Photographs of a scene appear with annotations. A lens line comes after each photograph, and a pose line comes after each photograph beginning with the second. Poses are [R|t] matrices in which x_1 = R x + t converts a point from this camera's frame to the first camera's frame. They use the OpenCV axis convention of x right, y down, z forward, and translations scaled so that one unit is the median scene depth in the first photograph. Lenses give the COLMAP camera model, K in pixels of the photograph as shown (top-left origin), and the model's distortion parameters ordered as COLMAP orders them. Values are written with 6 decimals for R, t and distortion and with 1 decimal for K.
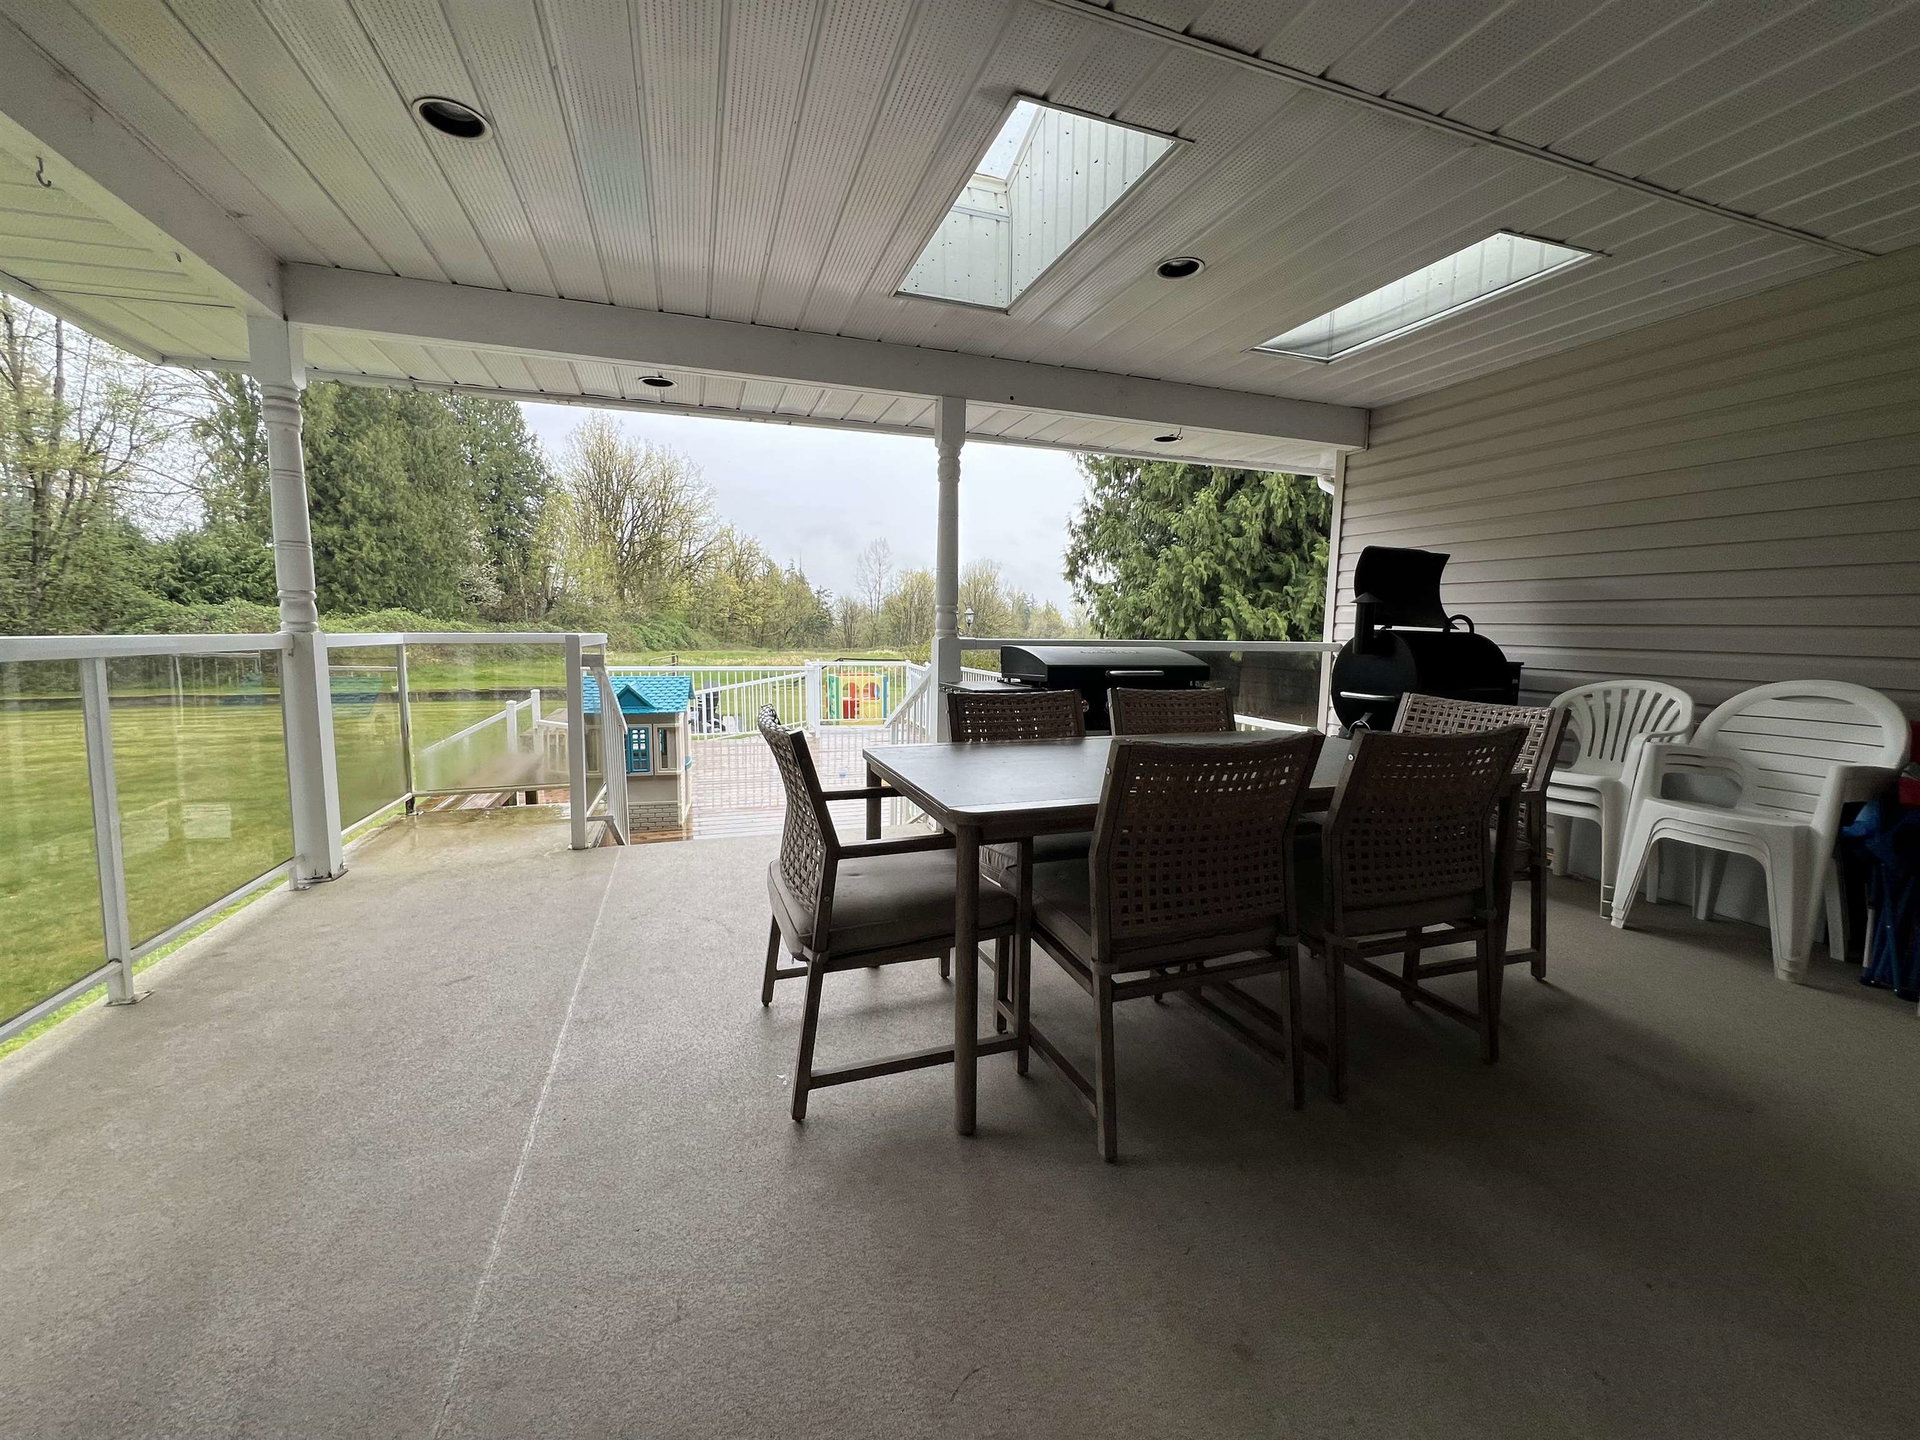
lens RADIAL K [[770.8, 0, 960.8], [0, 770.8, 710.5], [0, 0, 1]] dist [0.002873, 0.000115]
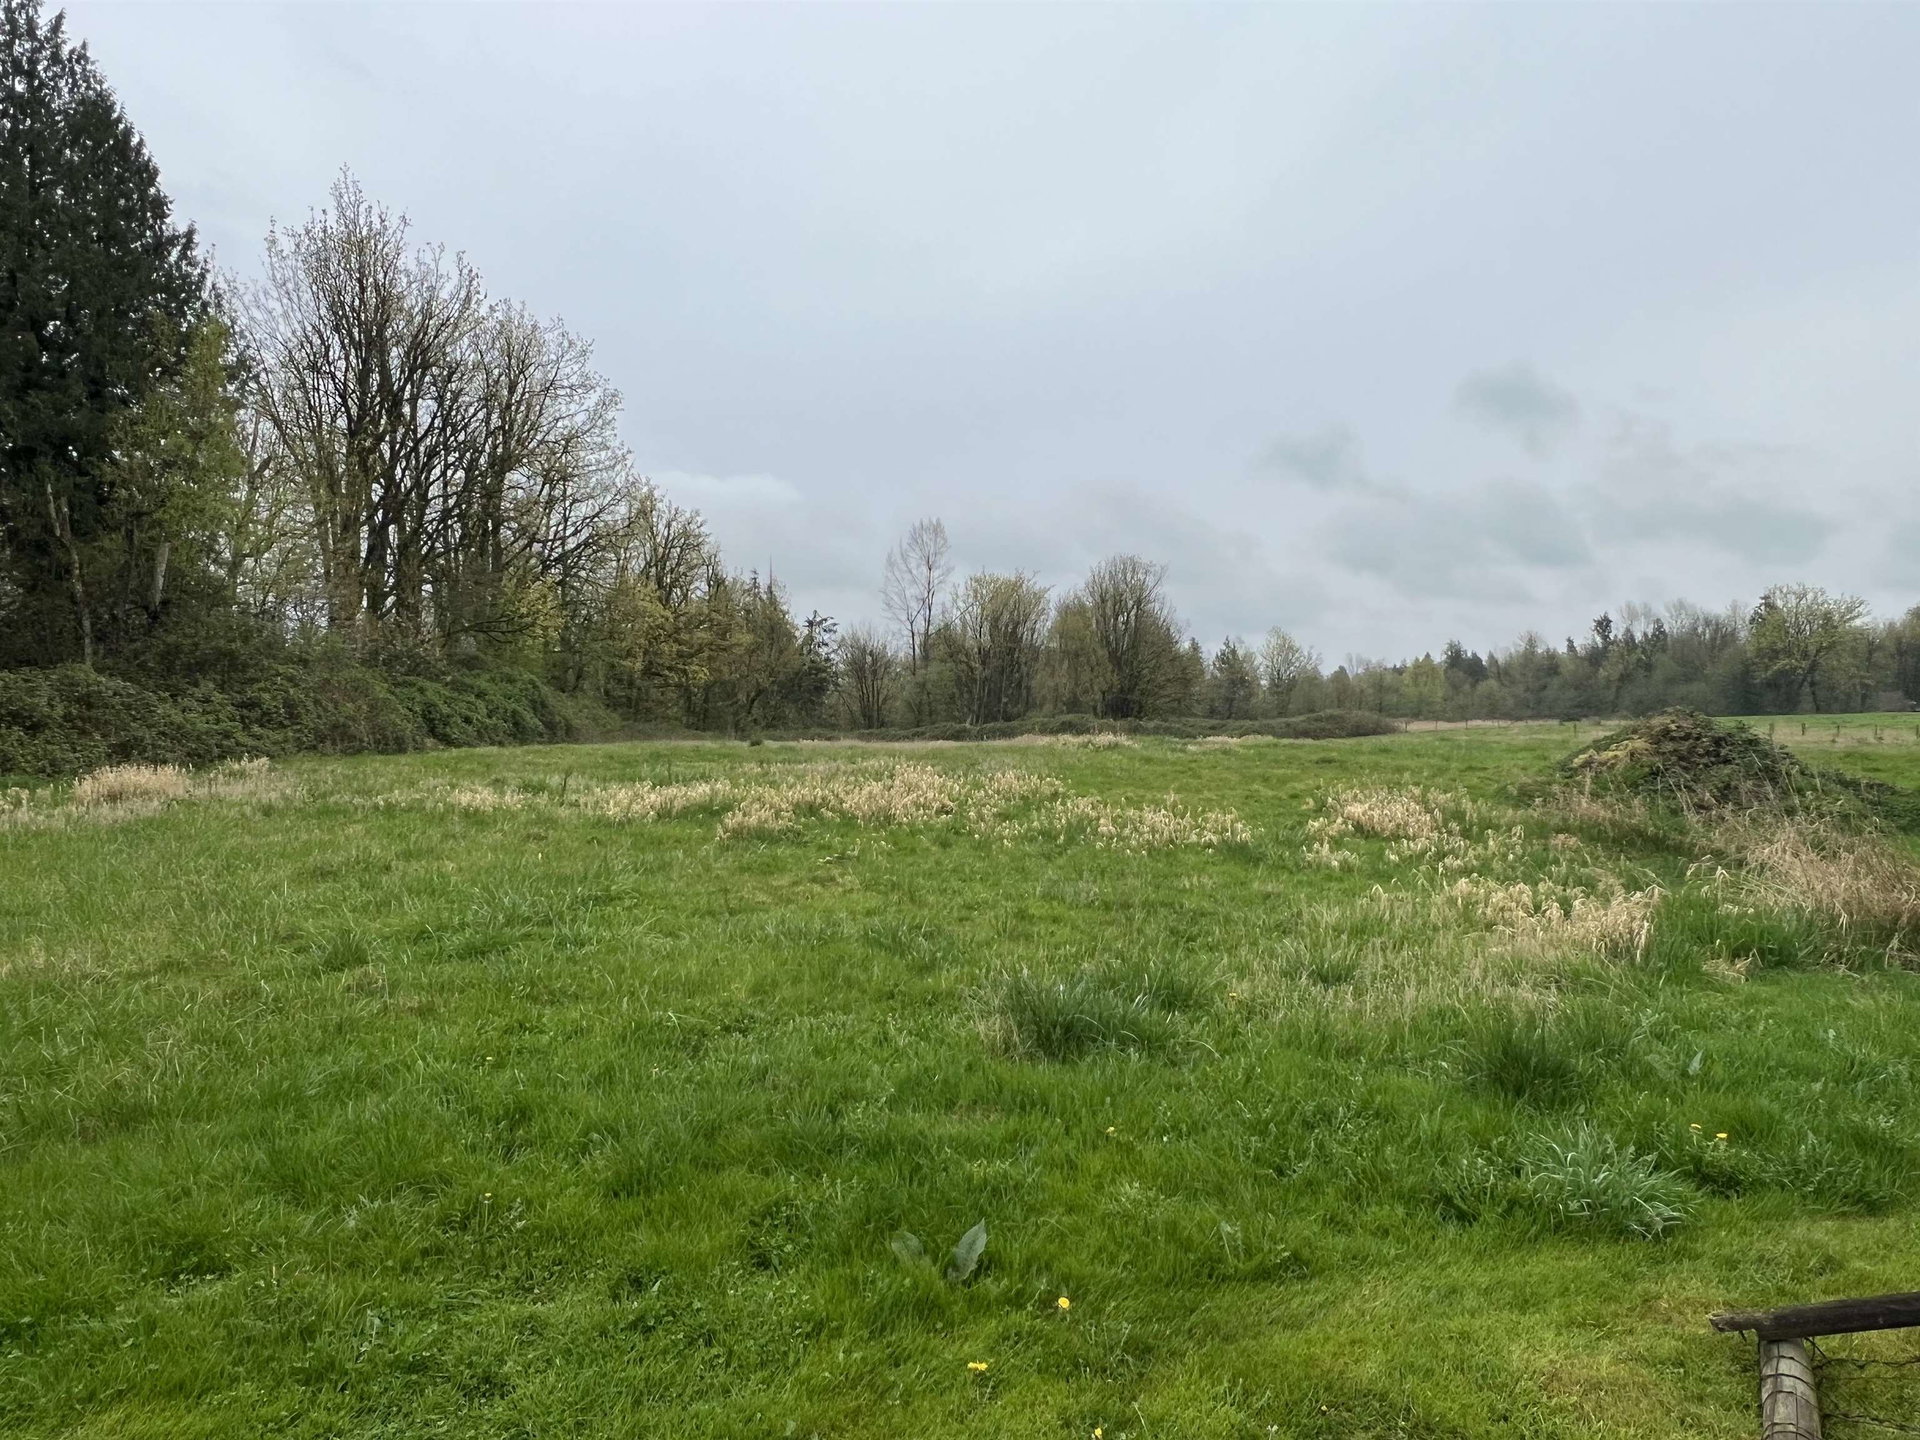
lens RADIAL K [[1232.0, 0, 959.2], [0, 1232.0, 719.3], [0, 0, 1]] dist [-0.000275, -0.000599]
pose [[0.999264, -0.013136, -0.036041, -0.066766], [0.009989, 0.996232, -0.086147, -0.019092], [0.037037, 0.085723, 0.995630, 0.215377]]
